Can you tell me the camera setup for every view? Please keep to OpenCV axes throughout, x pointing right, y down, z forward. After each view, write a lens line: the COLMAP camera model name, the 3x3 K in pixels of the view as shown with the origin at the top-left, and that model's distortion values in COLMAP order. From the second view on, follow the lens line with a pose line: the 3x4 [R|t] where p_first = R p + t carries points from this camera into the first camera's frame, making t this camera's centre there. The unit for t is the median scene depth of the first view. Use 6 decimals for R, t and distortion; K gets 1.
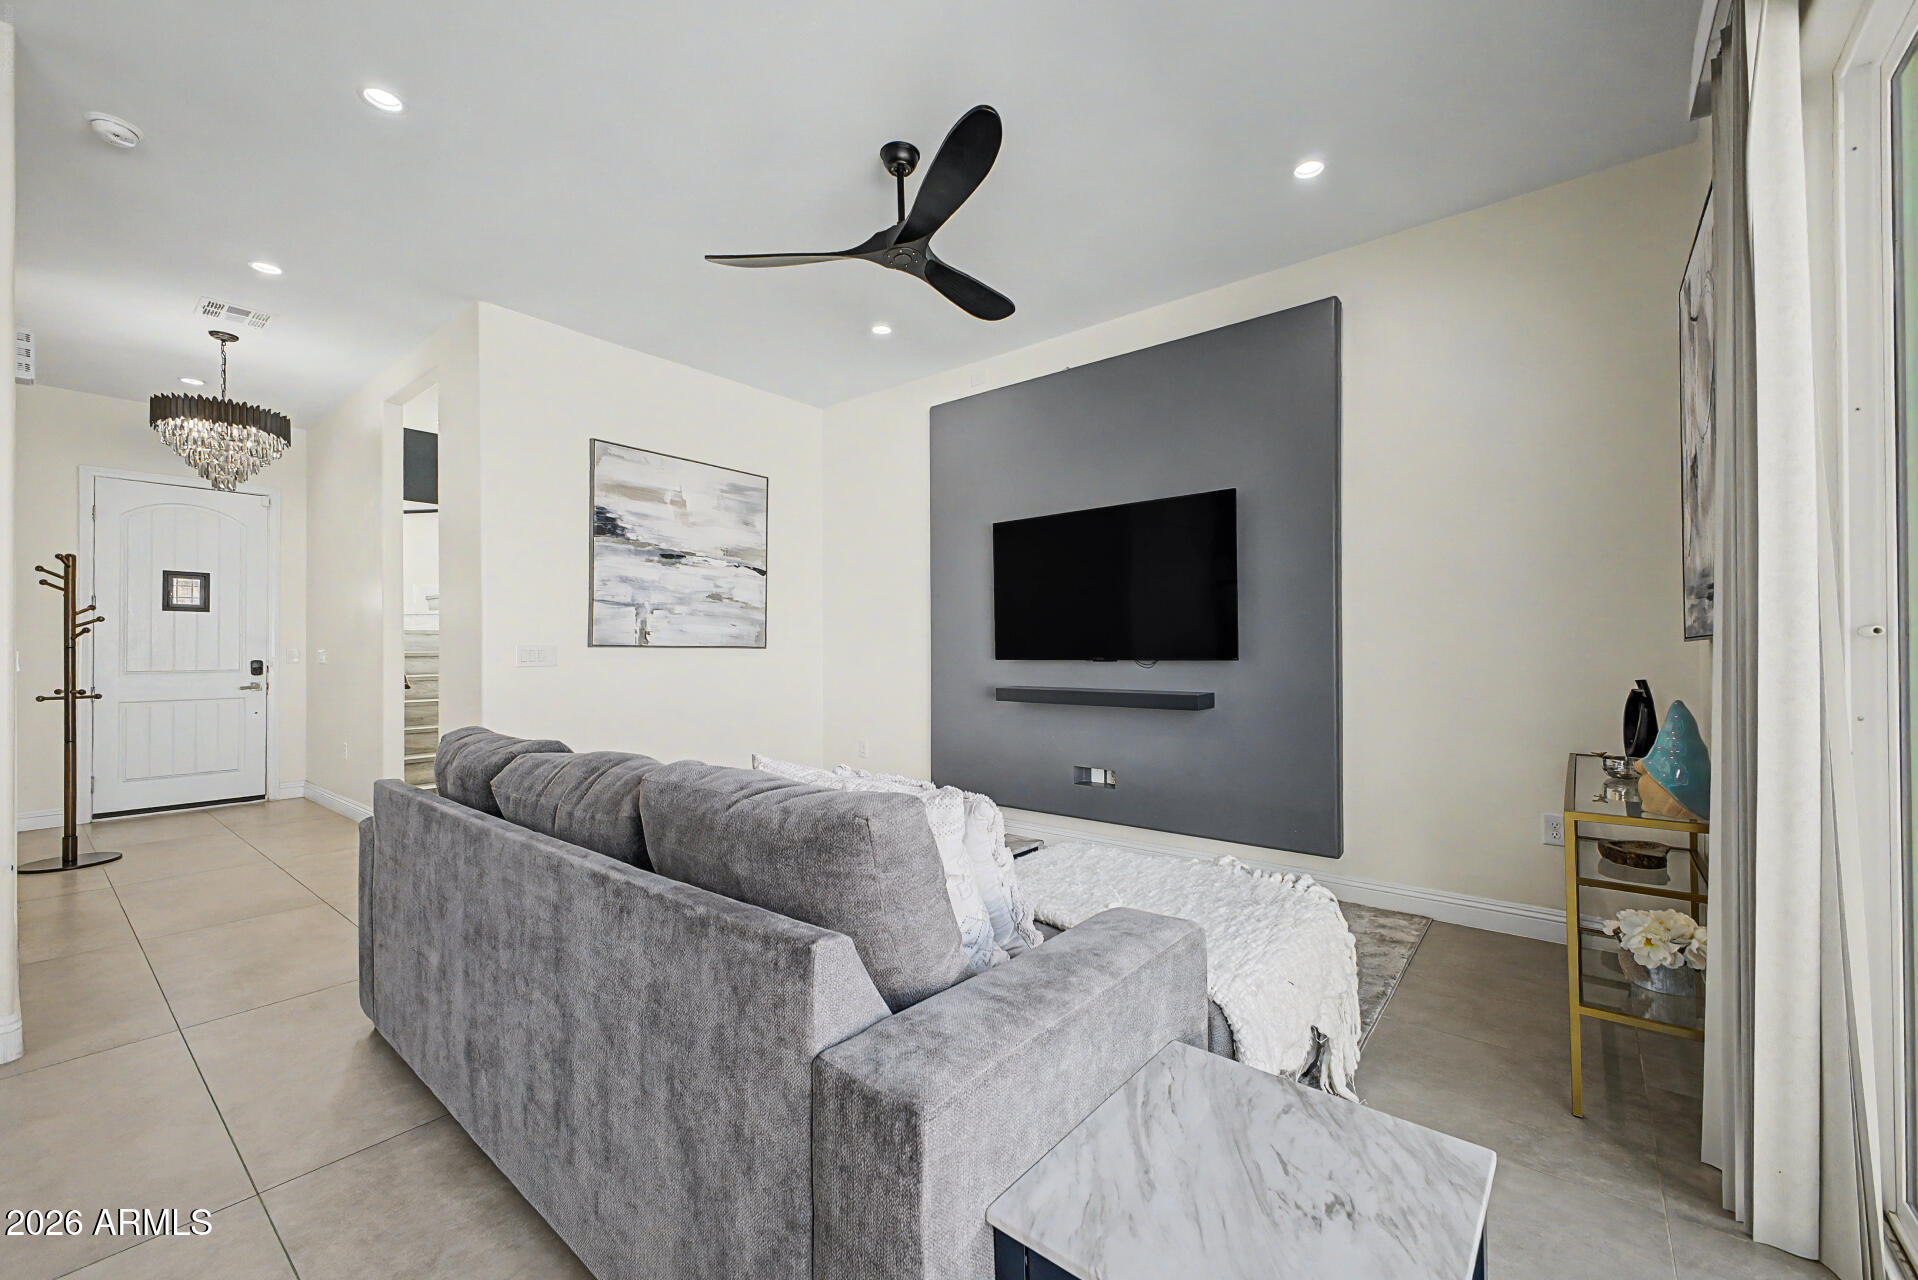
lens RADIAL K [[763.1, 0, 960.7], [0, 763.1, 646.0], [0, 0, 1]] dist [0.010285, -0.002023]
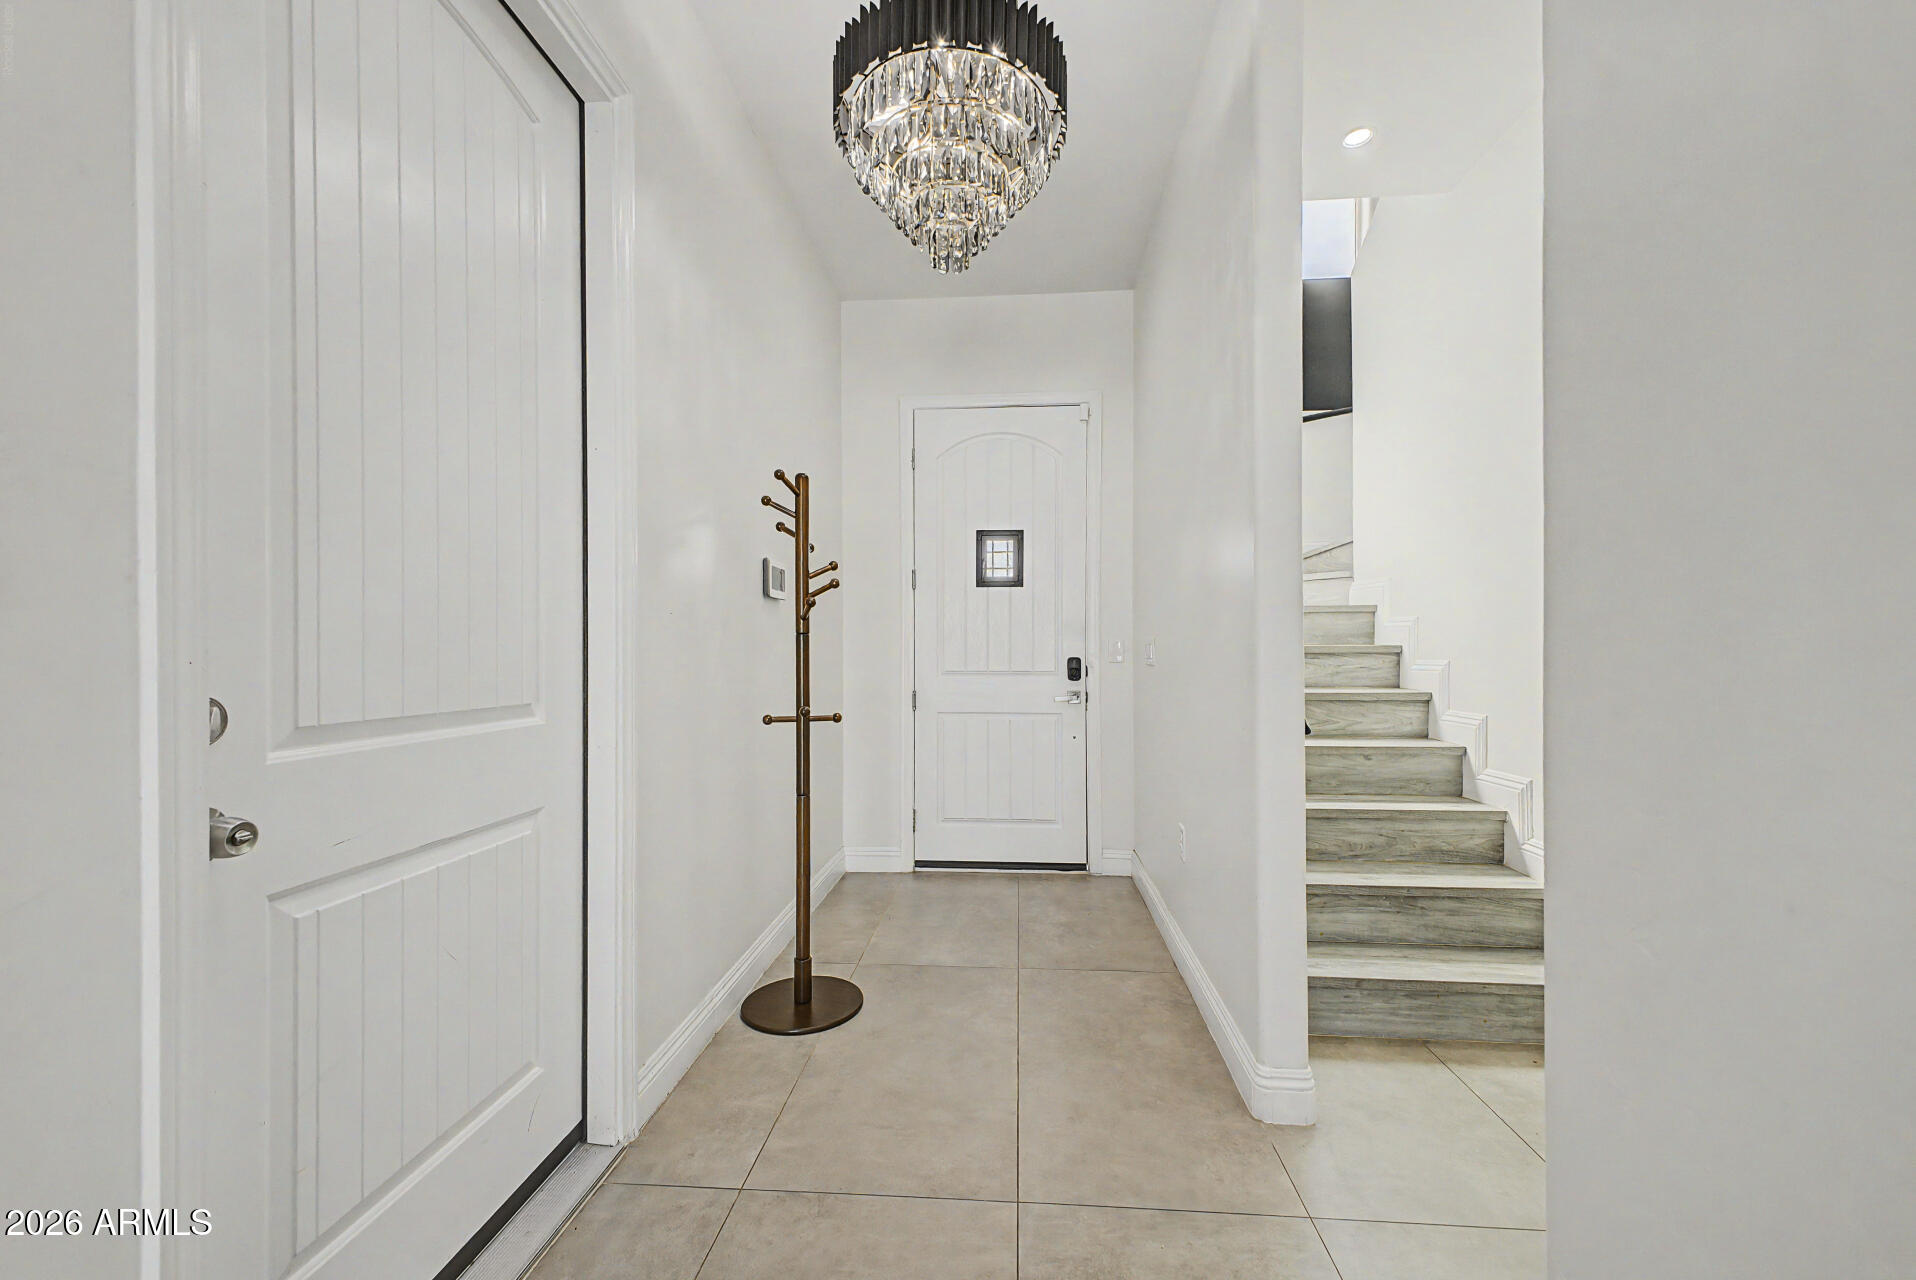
lens RADIAL K [[762.3, 0, 952.8], [0, 762.3, 647.6], [0, 0, 1]] dist [0.010285, -0.002023]
pose [[0.561685, 0.000271, -0.827351, -0.464985], [0.003390, 0.999991, 0.002629, 0.008396], [0.827344, -0.004281, 0.561679, 0.584811]]
